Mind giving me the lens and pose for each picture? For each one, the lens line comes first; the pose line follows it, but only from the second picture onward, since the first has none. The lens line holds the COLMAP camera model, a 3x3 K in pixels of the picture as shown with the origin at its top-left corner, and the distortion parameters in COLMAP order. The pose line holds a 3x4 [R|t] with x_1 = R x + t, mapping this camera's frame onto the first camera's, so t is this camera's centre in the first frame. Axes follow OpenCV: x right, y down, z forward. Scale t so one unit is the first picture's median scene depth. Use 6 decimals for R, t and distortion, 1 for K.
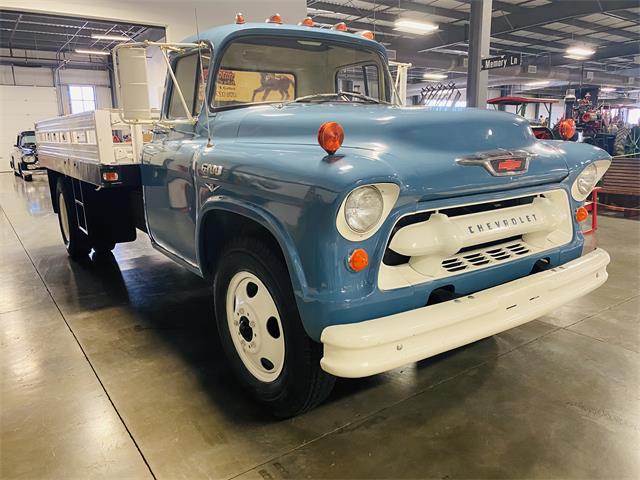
lens RADIAL K [[490.8, 0, 320.0], [0, 490.8, 240.0], [0, 0, 1]] dist [0.012340, -0.008320]
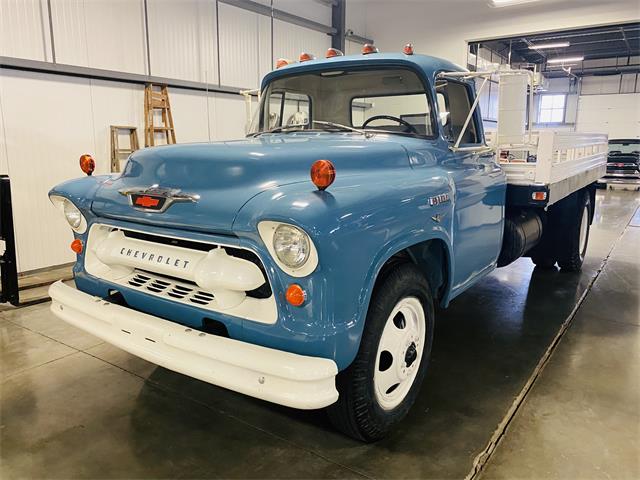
lens RADIAL K [[490.8, 0, 320.0], [0, 490.8, 240.0], [0, 0, 1]] dist [0.012340, -0.008320]
pose [[0.326453, 0.202431, -0.923282, 1.312206], [-0.209509, 0.967997, 0.138157, -0.260990], [0.921702, 0.148334, 0.358417, 0.868814]]
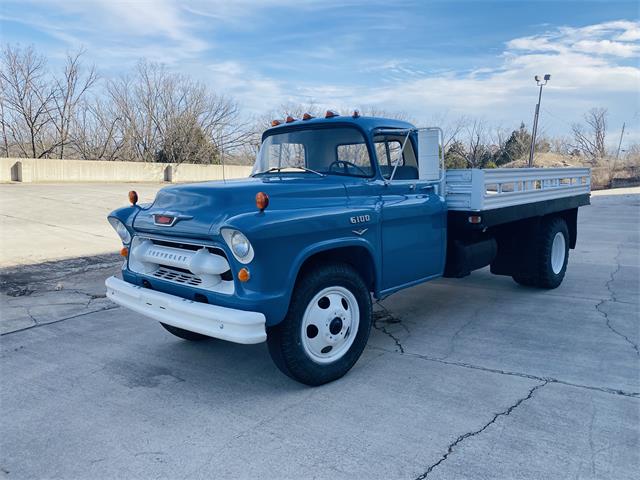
lens RADIAL K [[490.8, 0, 320.0], [0, 490.8, 240.0], [0, 0, 1]] dist [0.012340, -0.008320]
pose [[0.210362, 0.139087, -0.967679, 1.854436], [-0.201106, 0.974815, 0.096394, -0.310591], [0.956715, 0.174328, 0.233035, 1.003582]]
